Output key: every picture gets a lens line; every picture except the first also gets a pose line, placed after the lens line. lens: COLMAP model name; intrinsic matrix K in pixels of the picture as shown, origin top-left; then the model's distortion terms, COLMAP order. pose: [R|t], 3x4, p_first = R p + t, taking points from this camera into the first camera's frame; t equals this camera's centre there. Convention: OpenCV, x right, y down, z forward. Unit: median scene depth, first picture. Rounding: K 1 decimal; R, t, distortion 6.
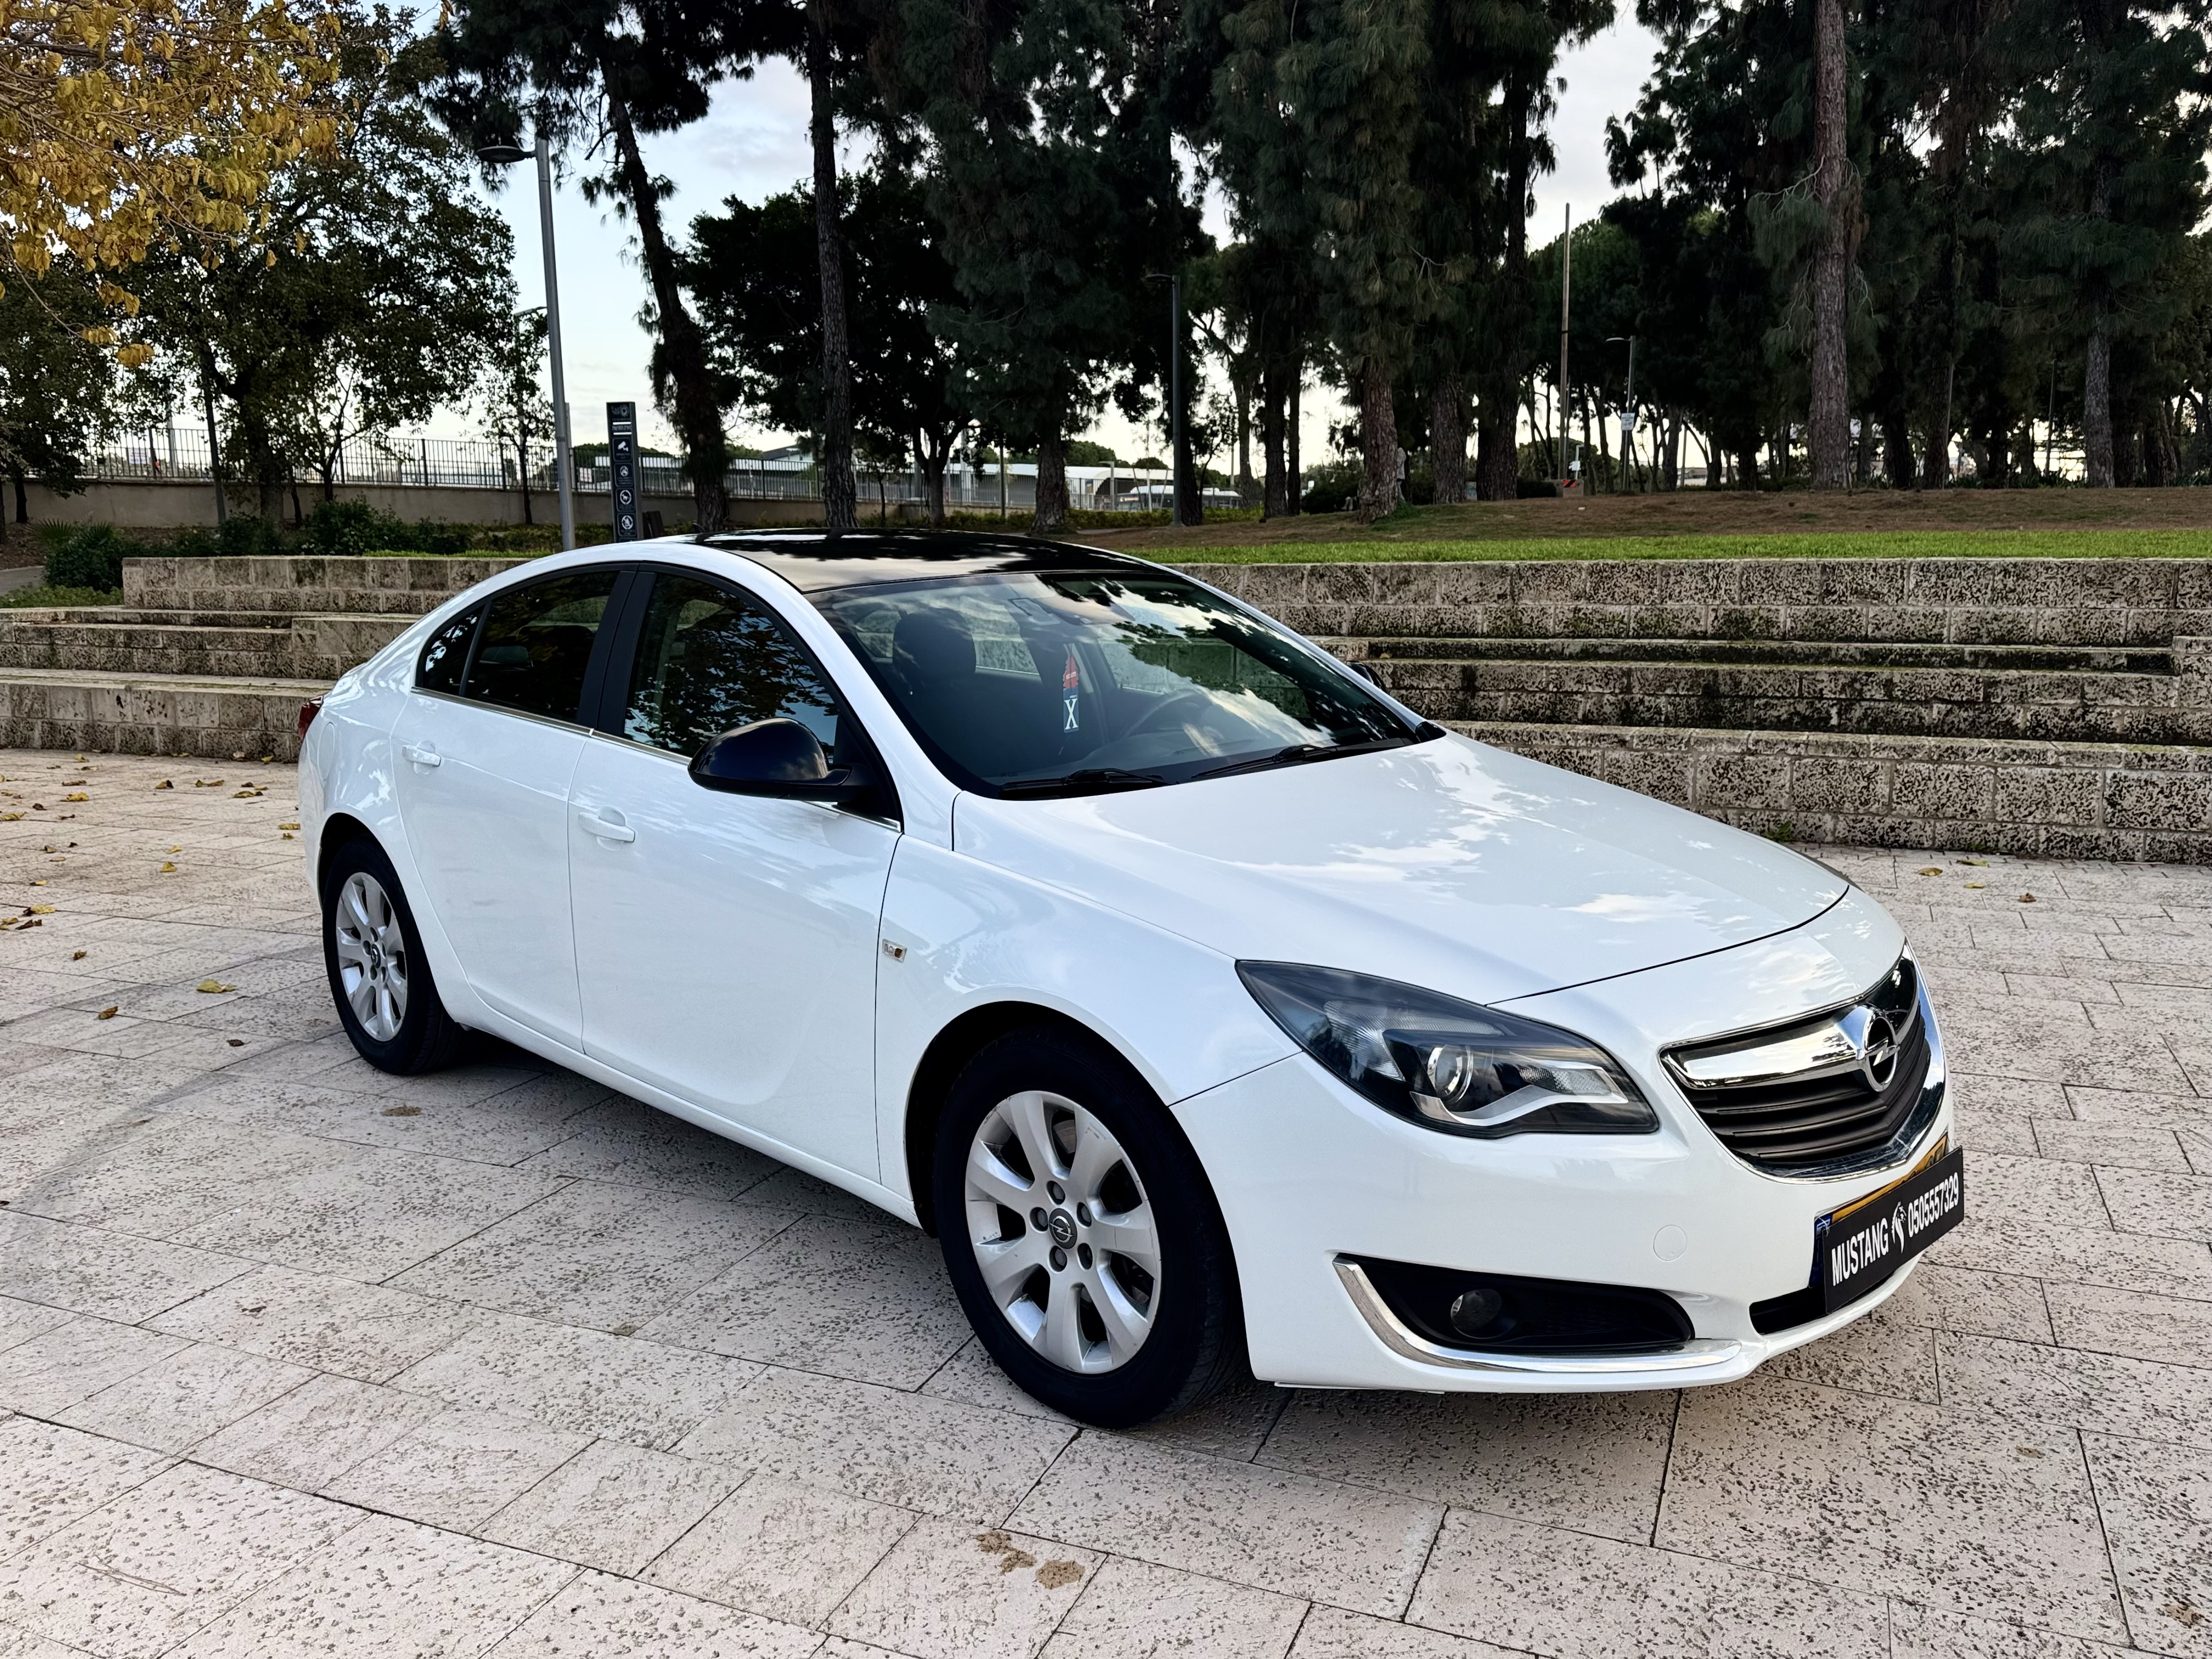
lens RADIAL K [[1710.3, 0, 1105.9], [0, 1710.3, 831.8], [0, 0, 1]] dist [0.064499, -0.086272]
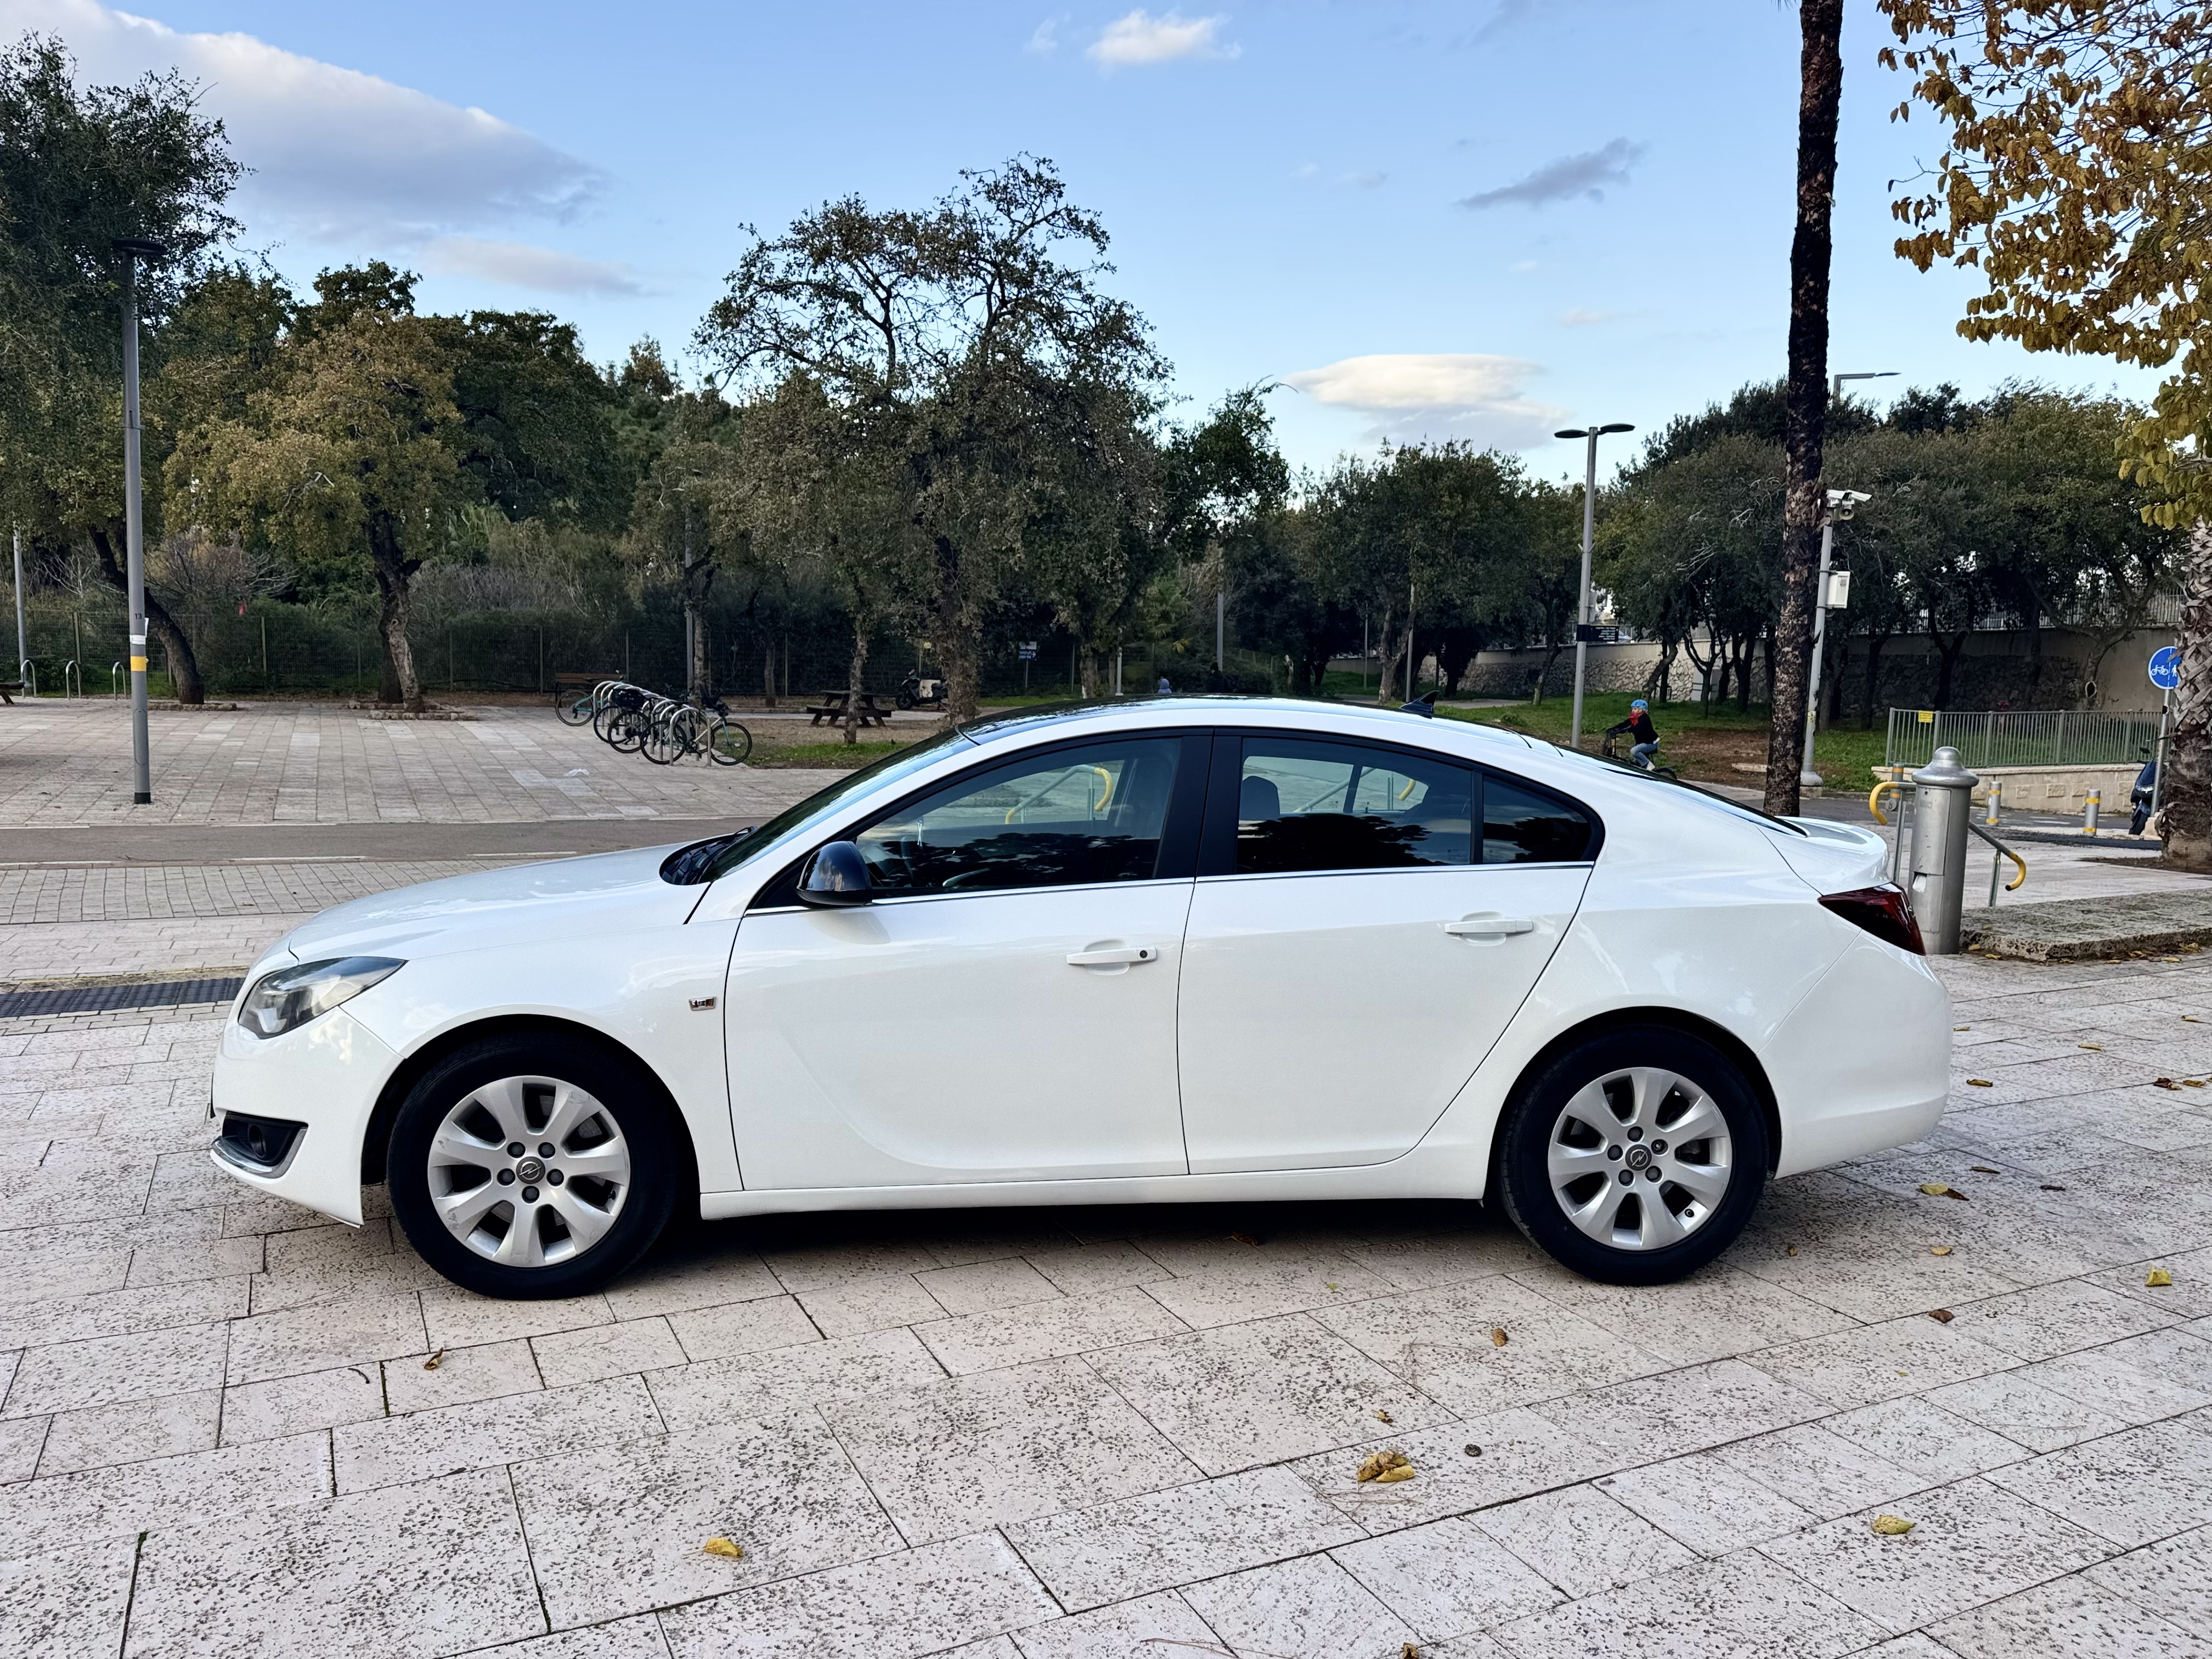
lens RADIAL K [[1637.3, 0, 1113.8], [0, 1637.3, 822.7], [0, 0, 1]] dist [0.050349, -0.055289]
pose [[-0.657074, 0.076329, -0.749951, 0.309579], [-0.135727, 0.966622, 0.217300, -0.140732], [0.741506, 0.244571, -0.624783, 0.723360]]
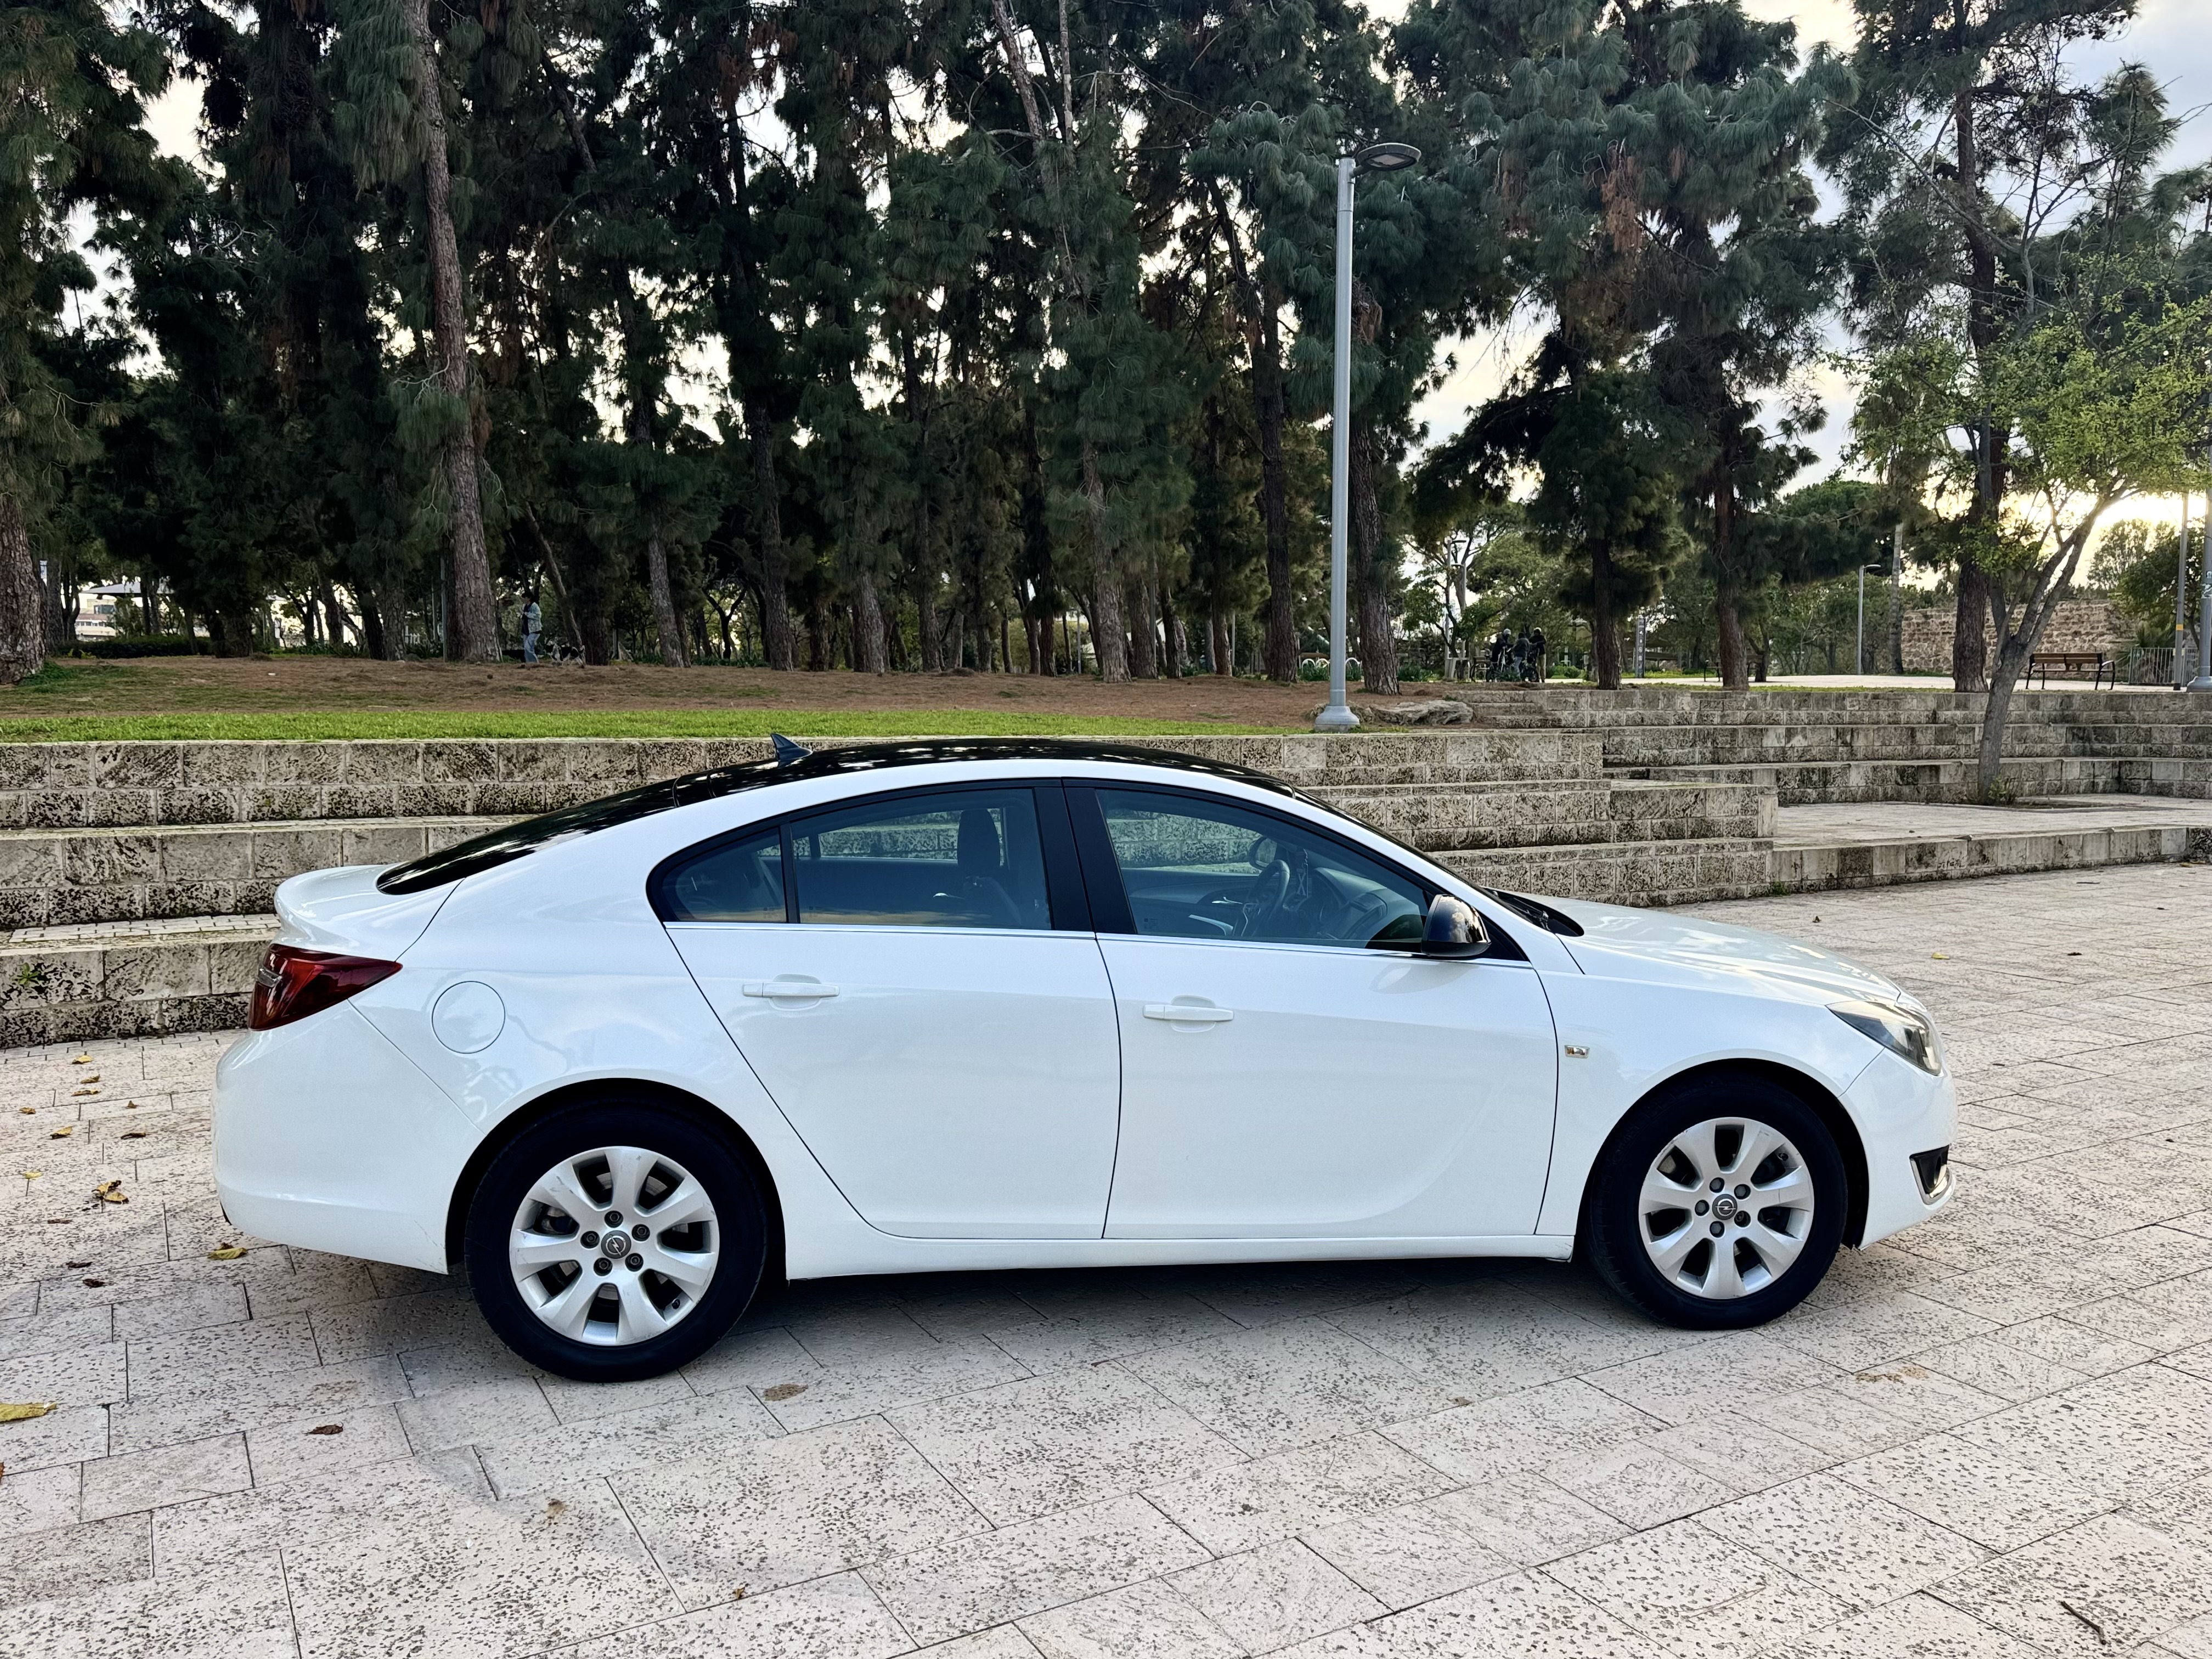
lens RADIAL K [[1710.3, 0, 1111.5], [0, 1710.3, 833.0], [0, 0, 1]] dist [0.064499, -0.086272]
pose [[0.606430, -0.054710, 0.793253, -0.434086], [0.124677, 0.991832, -0.026908, -0.034914], [-0.785301, 0.115219, 0.608298, 0.125801]]
